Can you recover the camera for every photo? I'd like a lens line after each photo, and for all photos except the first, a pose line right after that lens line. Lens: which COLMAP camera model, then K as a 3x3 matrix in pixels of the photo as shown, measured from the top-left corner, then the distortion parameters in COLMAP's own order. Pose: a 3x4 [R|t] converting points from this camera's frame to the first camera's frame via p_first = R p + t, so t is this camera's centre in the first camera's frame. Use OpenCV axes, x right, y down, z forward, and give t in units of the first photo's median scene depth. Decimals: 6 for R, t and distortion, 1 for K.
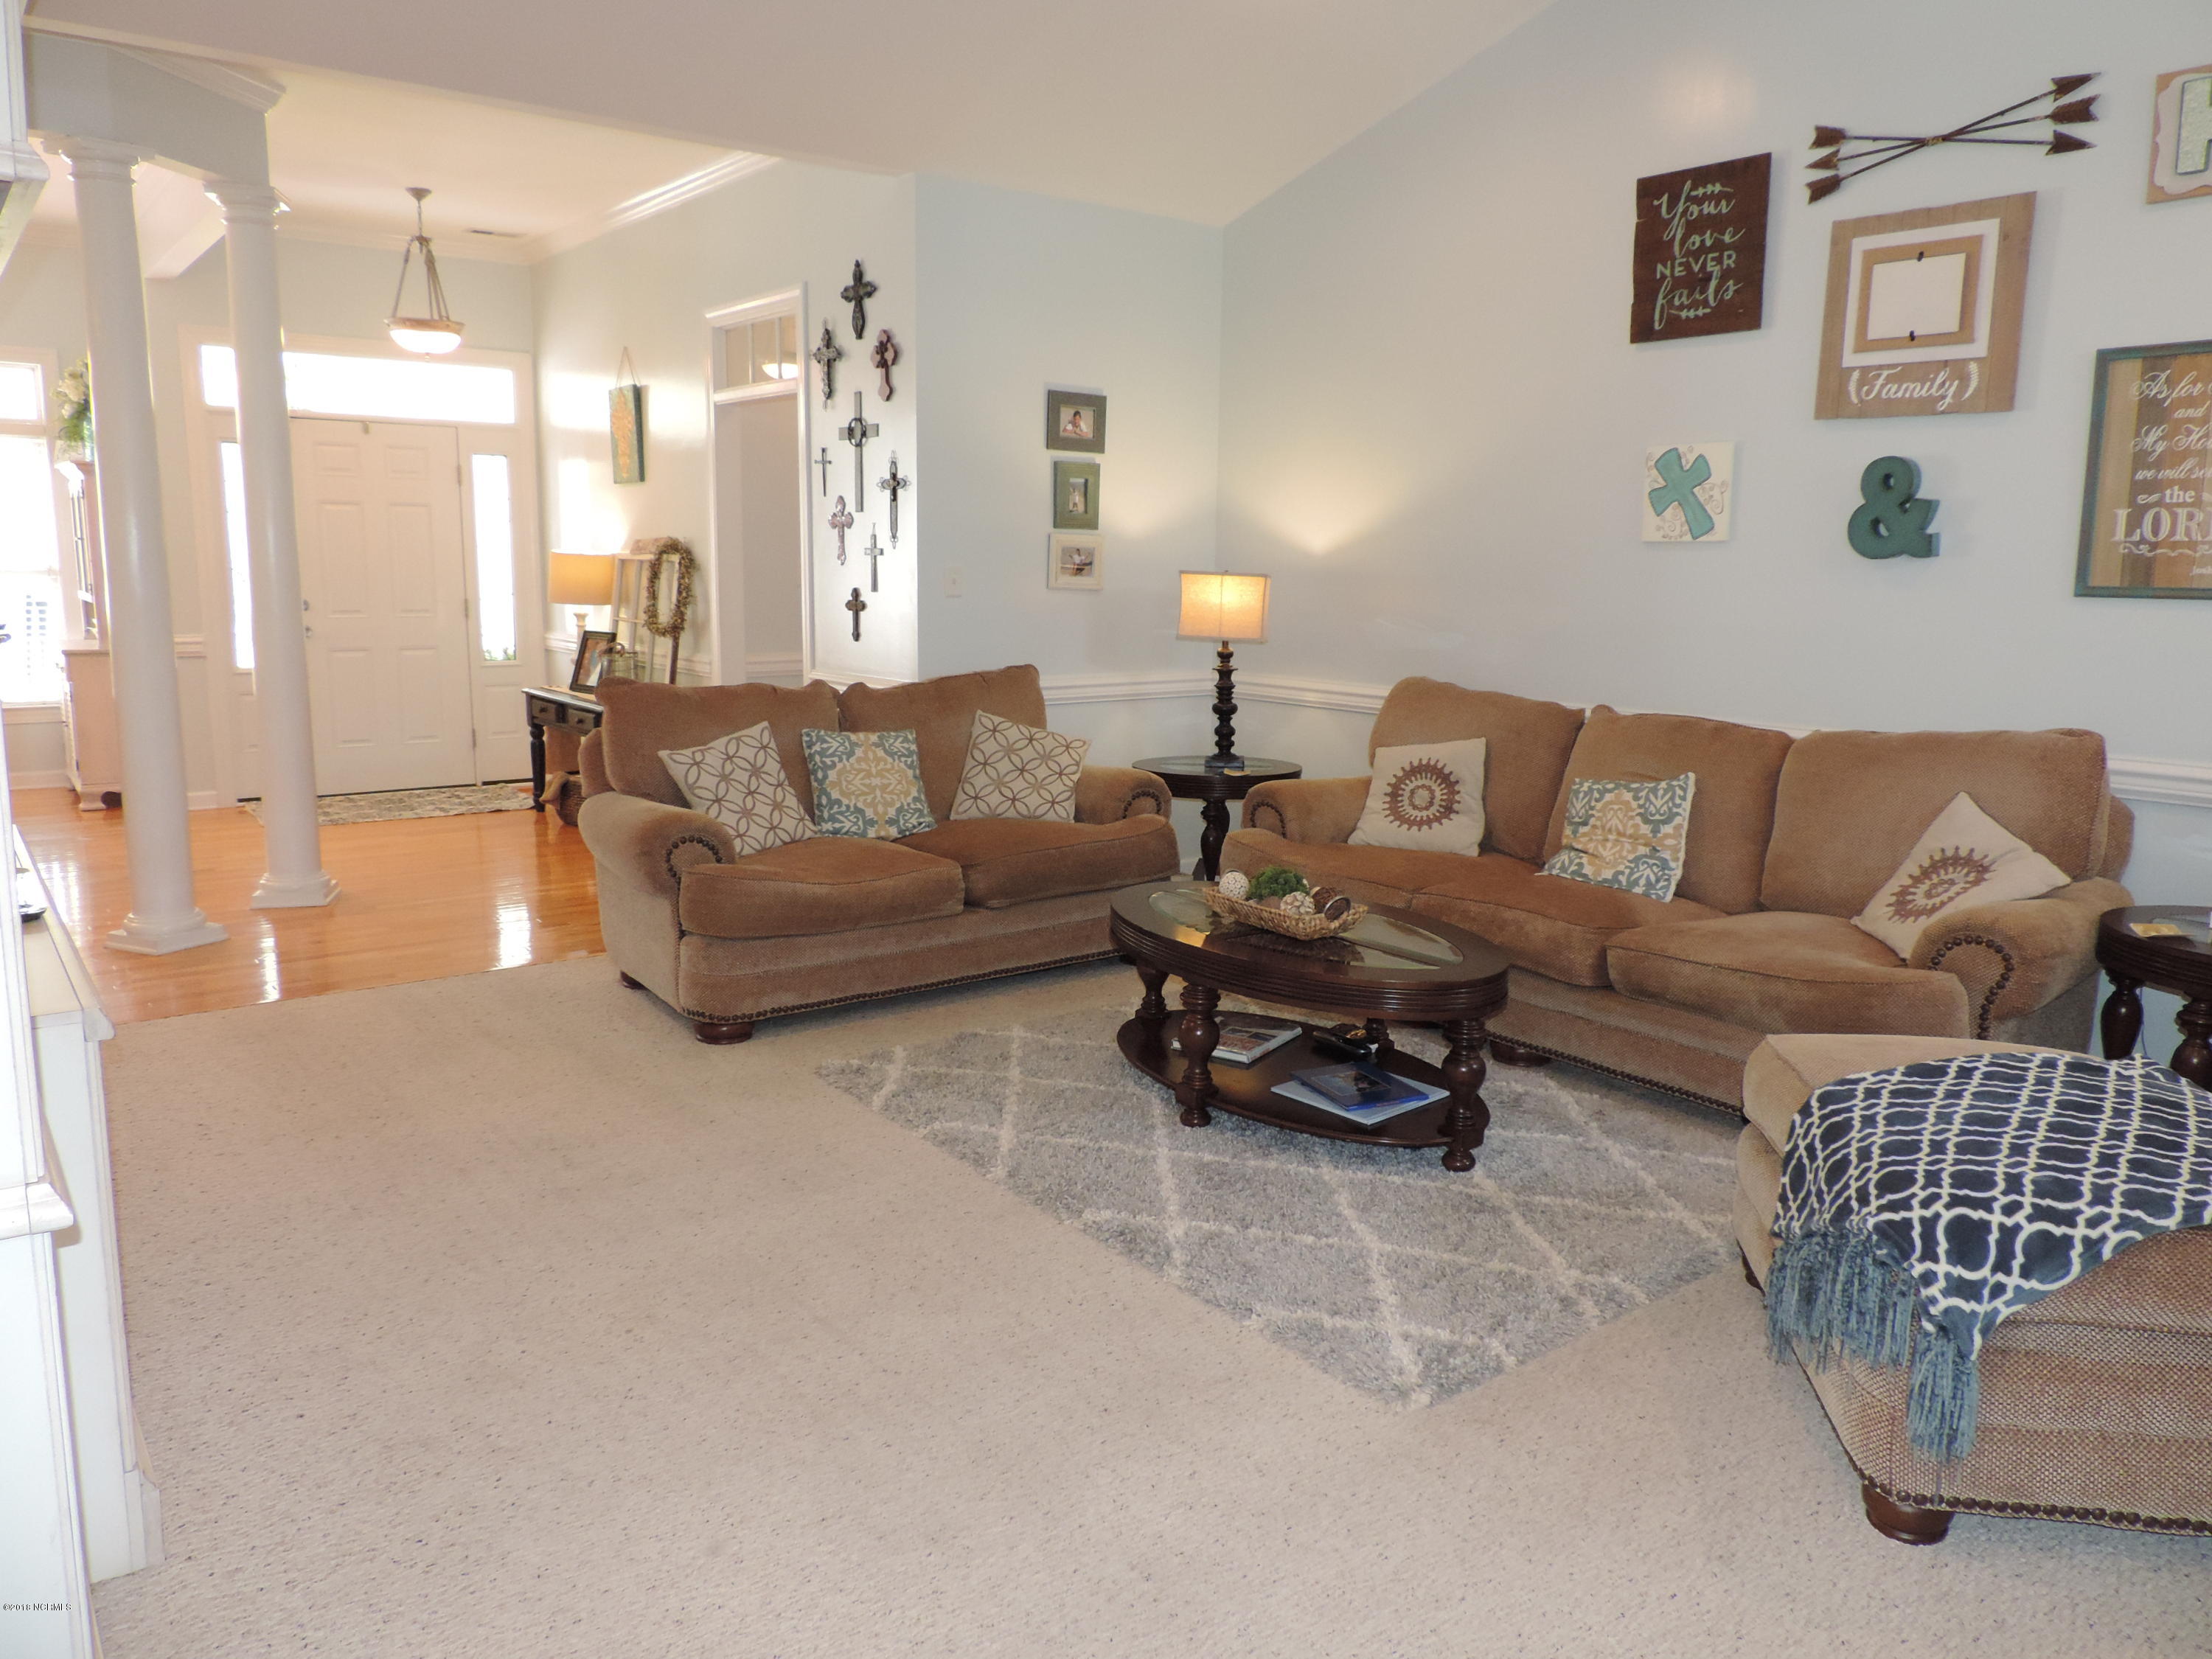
lens RADIAL K [[1581.1, 0, 1107.7], [0, 1581.1, 829.1], [0, 0, 1]] dist [-0.002967, -0.013259]
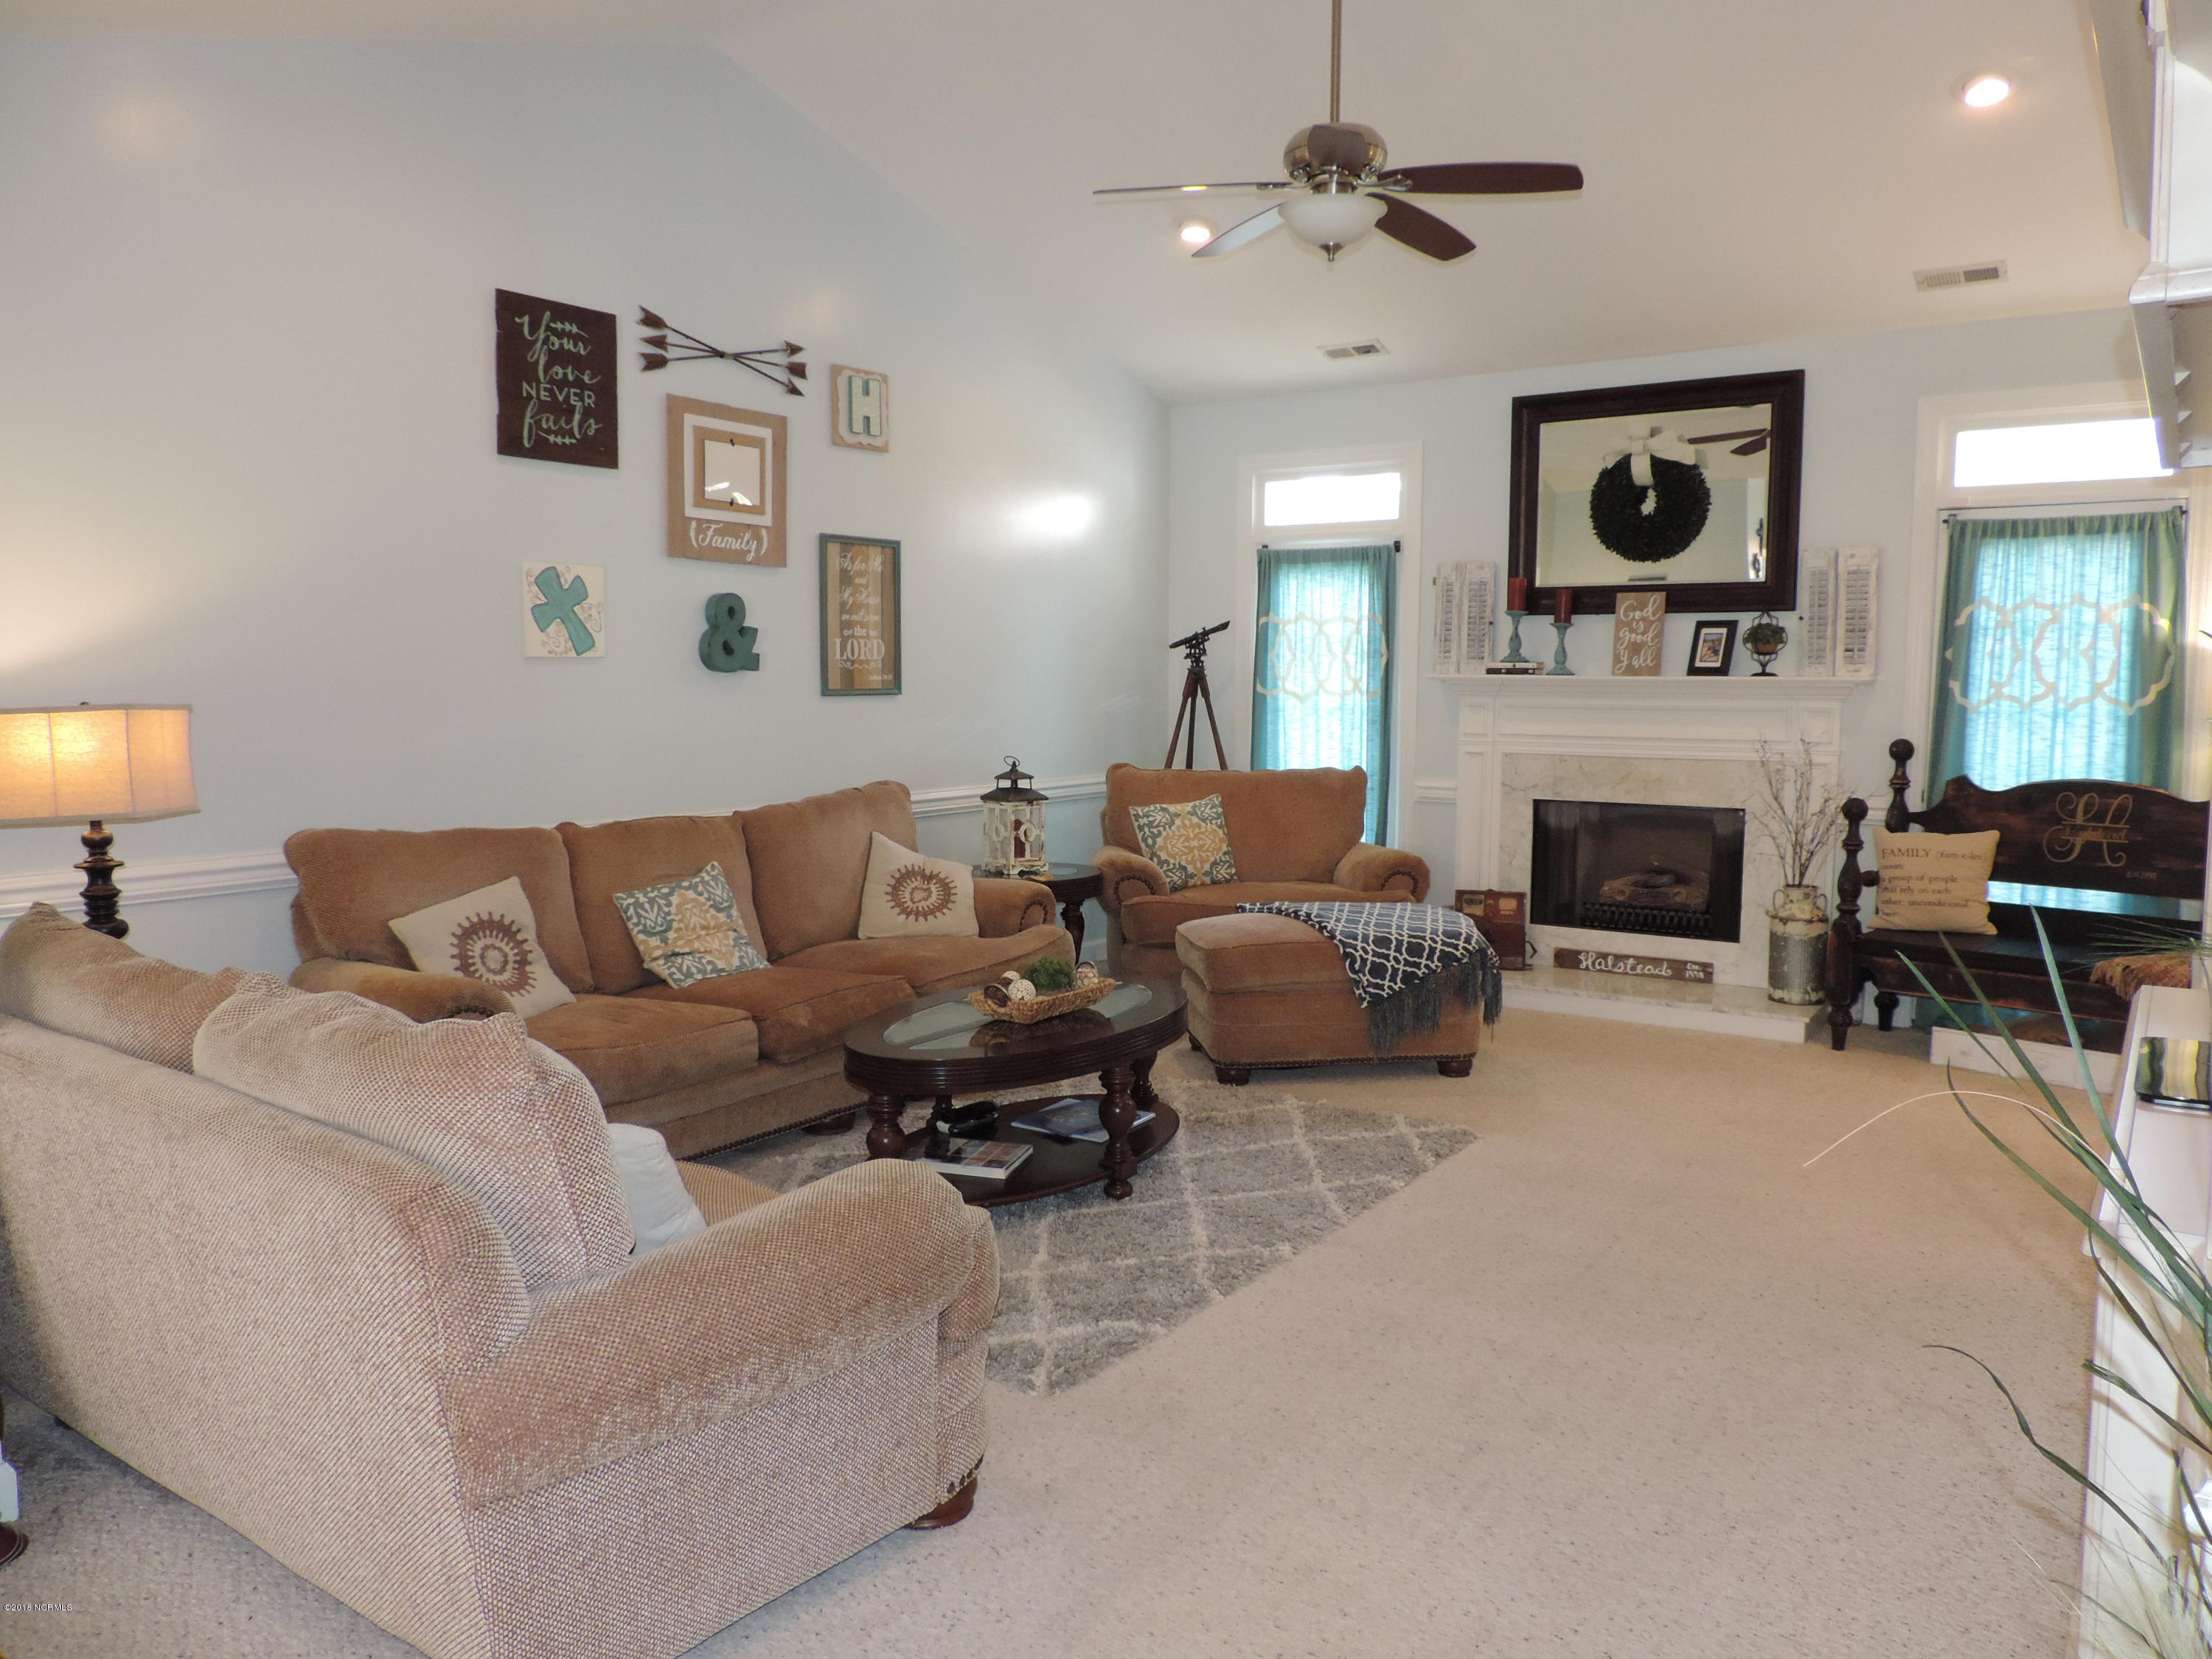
lens RADIAL K [[1581.1, 0, 1115.9], [0, 1581.1, 832.9], [0, 0, 1]] dist [-0.002967, -0.013259]
pose [[-0.306859, -0.110708, 0.945294, -0.732306], [0.153440, 0.974465, 0.163934, -0.183336], [-0.939305, 0.195351, -0.282037, 0.971098]]
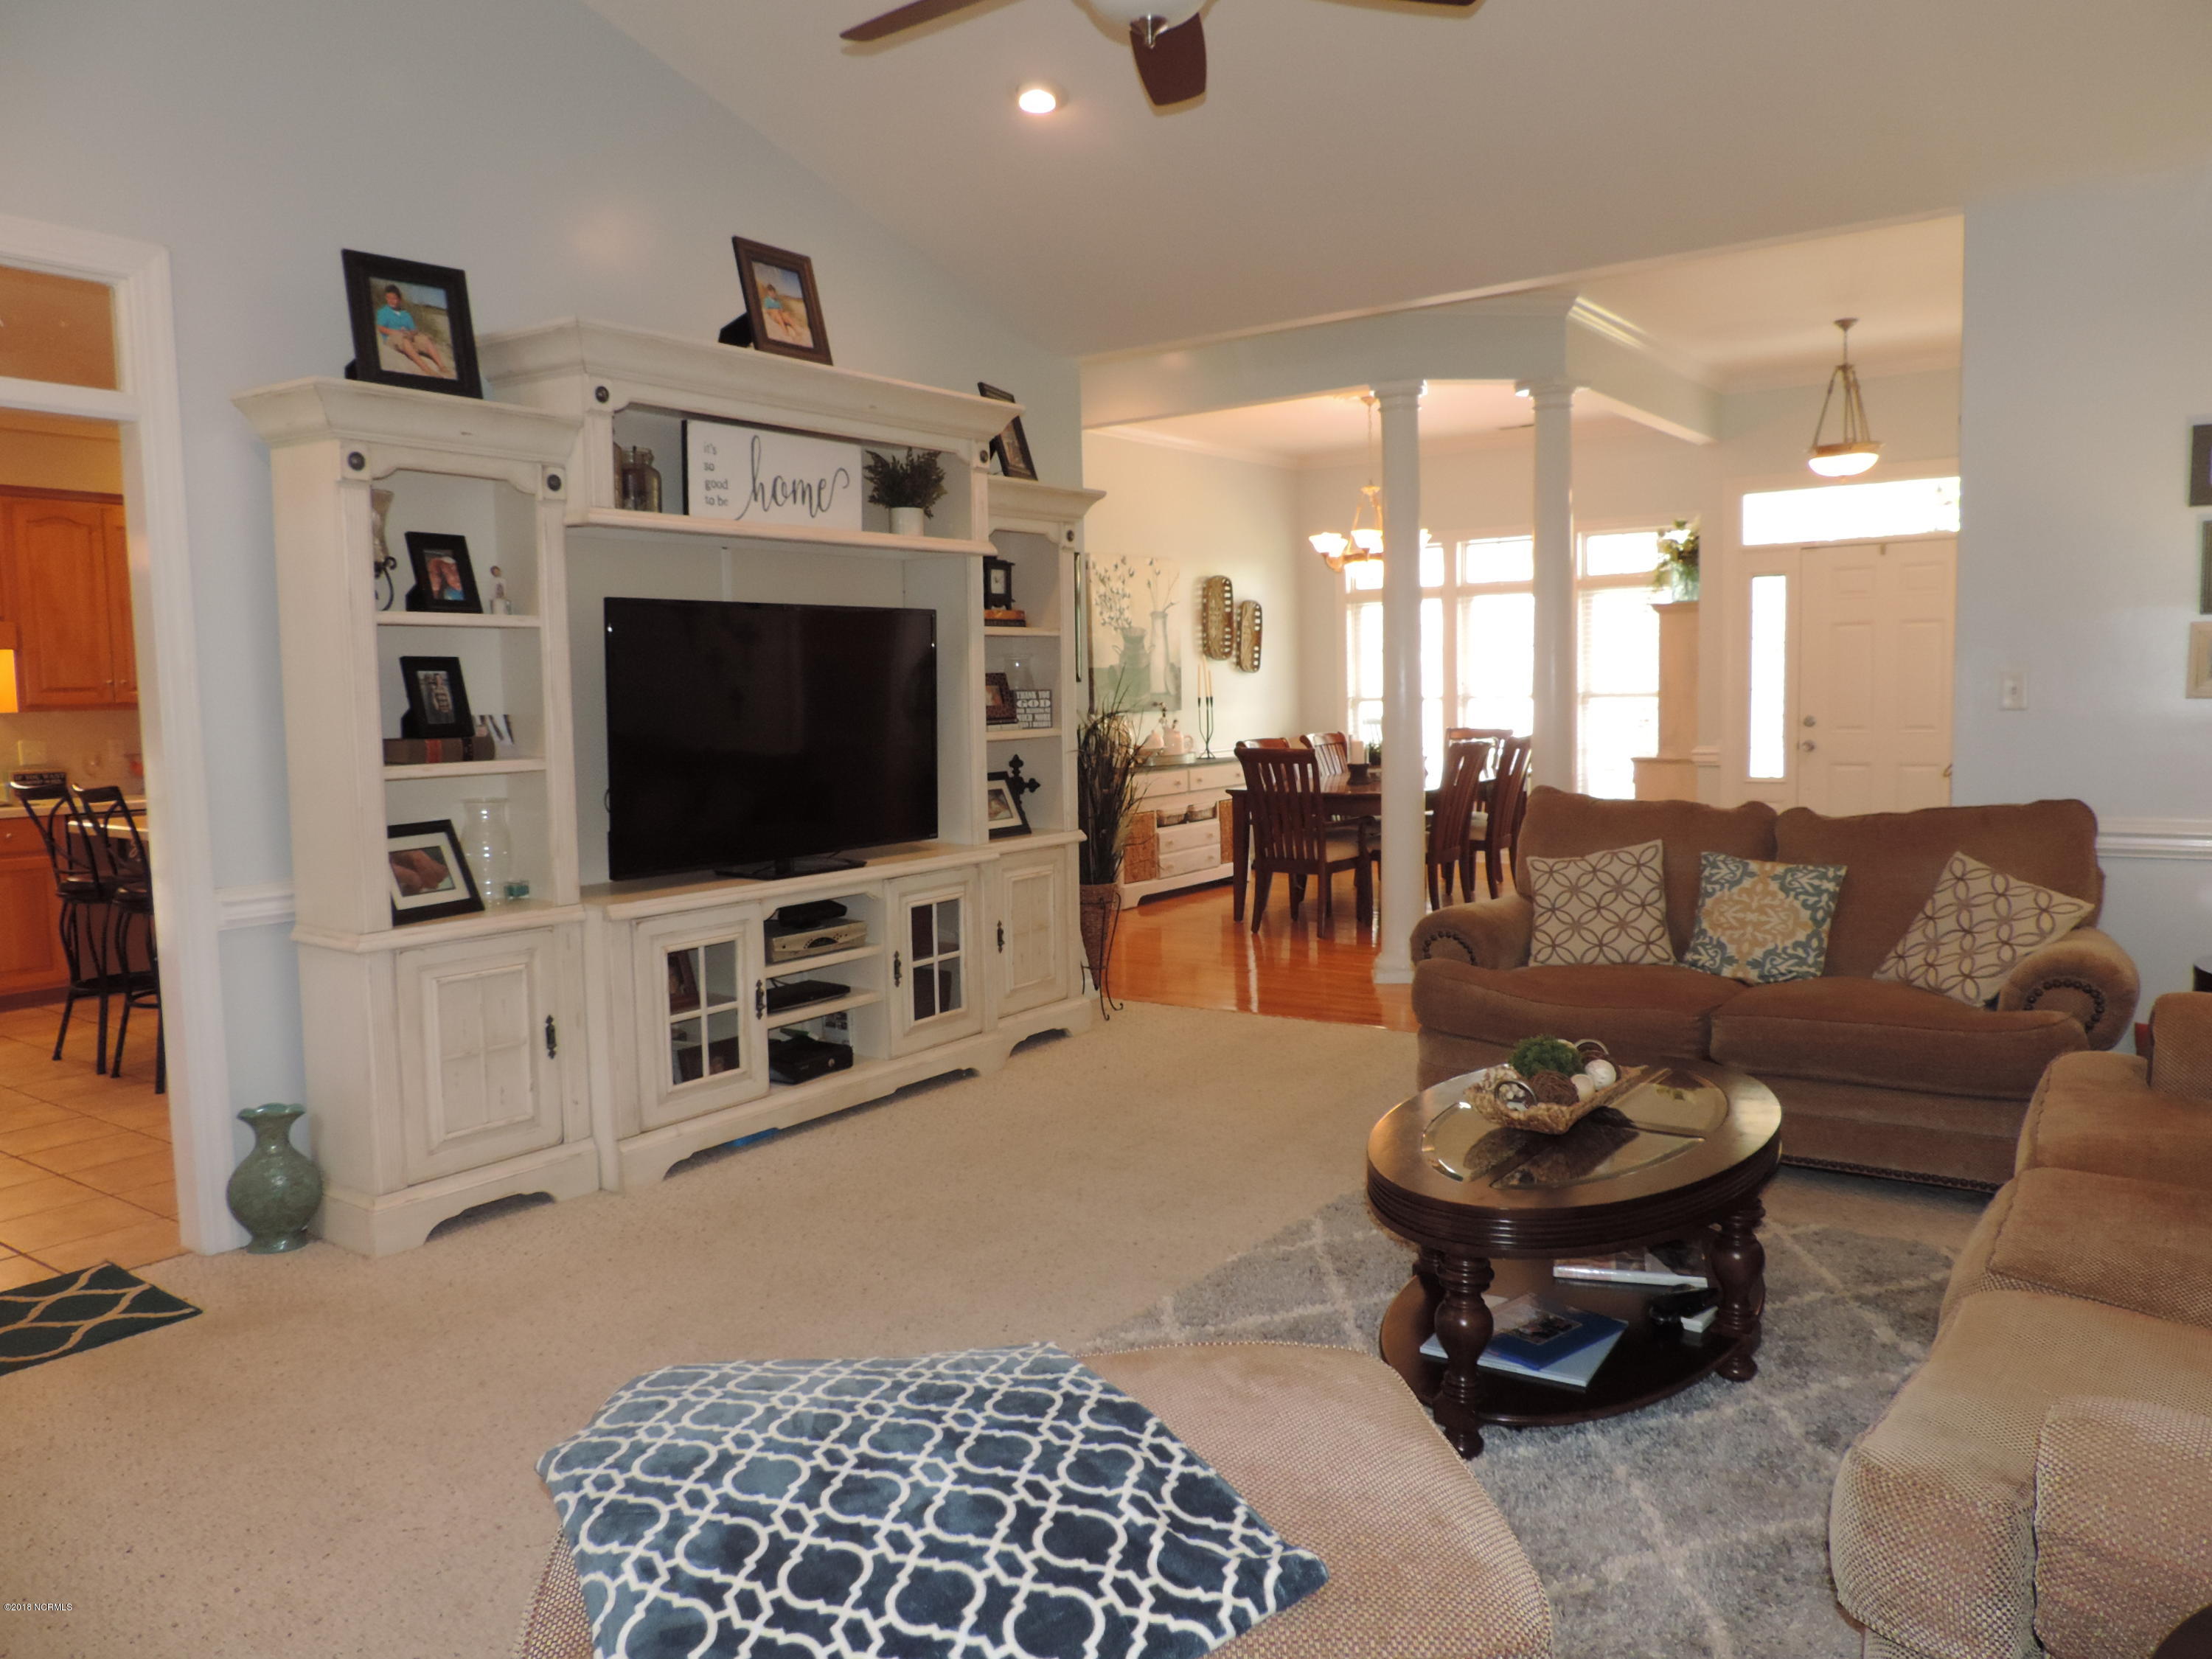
lens RADIAL K [[1581.1, 0, 1103.2], [0, 1581.1, 827.3], [0, 0, 1]] dist [-0.002967, -0.013259]
pose [[0.281978, 0.064981, -0.957218, 0.637665], [-0.135796, 0.990363, 0.027228, -0.058171], [0.949762, 0.122309, 0.288085, 0.415513]]
